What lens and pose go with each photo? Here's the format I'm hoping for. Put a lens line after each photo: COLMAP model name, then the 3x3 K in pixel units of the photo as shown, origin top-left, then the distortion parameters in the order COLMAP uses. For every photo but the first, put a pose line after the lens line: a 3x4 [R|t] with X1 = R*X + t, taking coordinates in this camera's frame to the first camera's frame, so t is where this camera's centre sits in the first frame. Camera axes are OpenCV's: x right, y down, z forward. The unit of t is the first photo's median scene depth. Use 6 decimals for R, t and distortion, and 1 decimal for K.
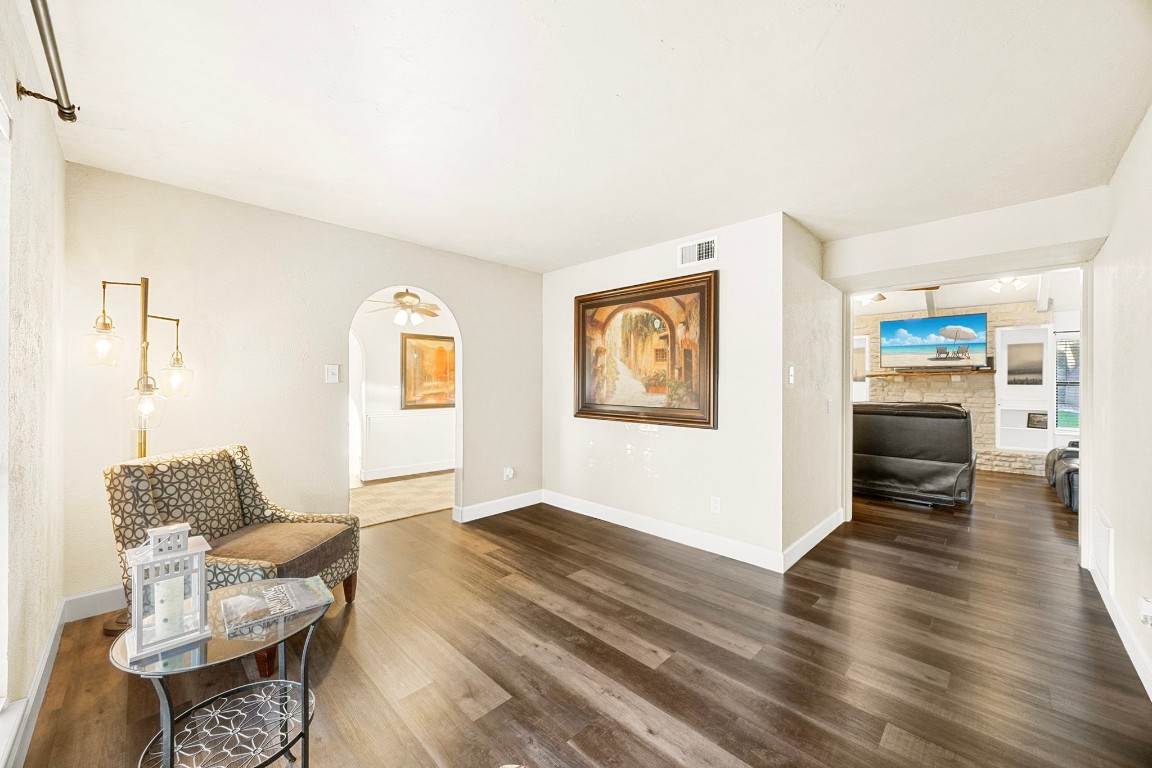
lens RADIAL K [[438.3, 0, 570.9], [0, 438.3, 381.6], [0, 0, 1]] dist [-0.001729, -0.000072]
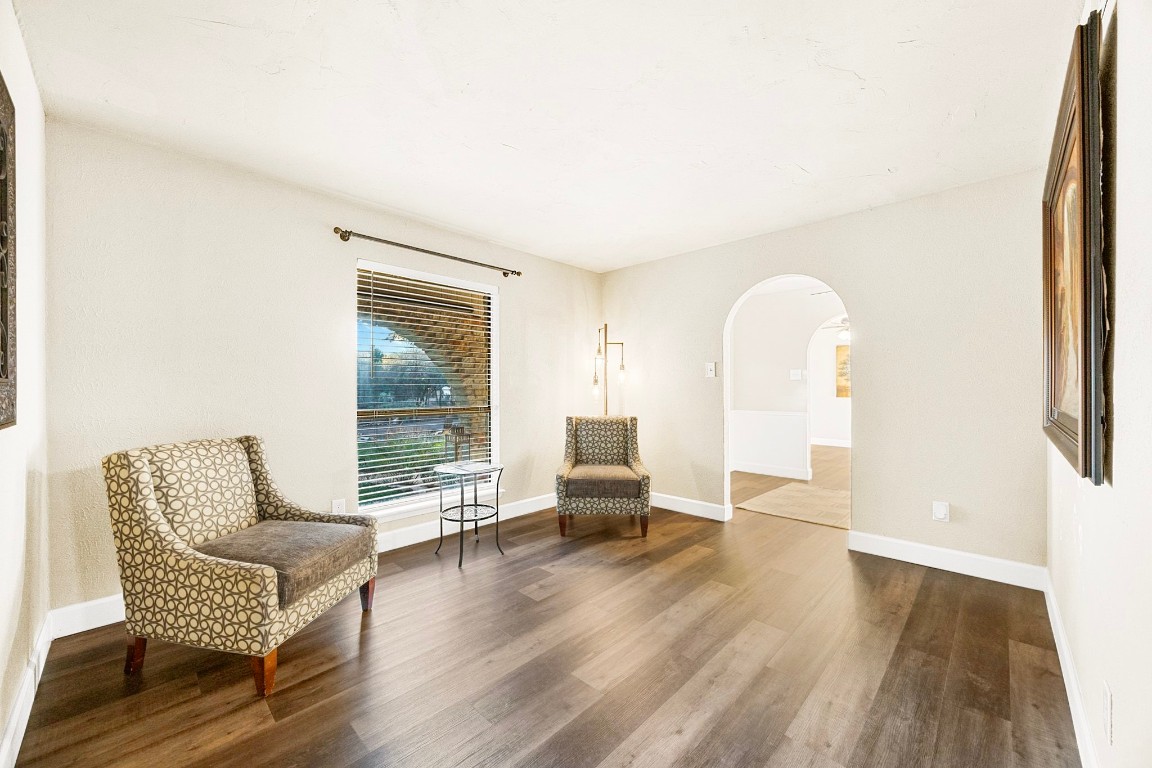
lens RADIAL K [[438.3, 0, 568.0], [0, 438.3, 386.7], [0, 0, 1]] dist [-0.001729, -0.000072]
pose [[0.006651, -0.002655, -0.999974, 0.811682], [0.005040, 0.999984, -0.002621, 0.036532], [0.999965, -0.005023, 0.006664, 0.714497]]
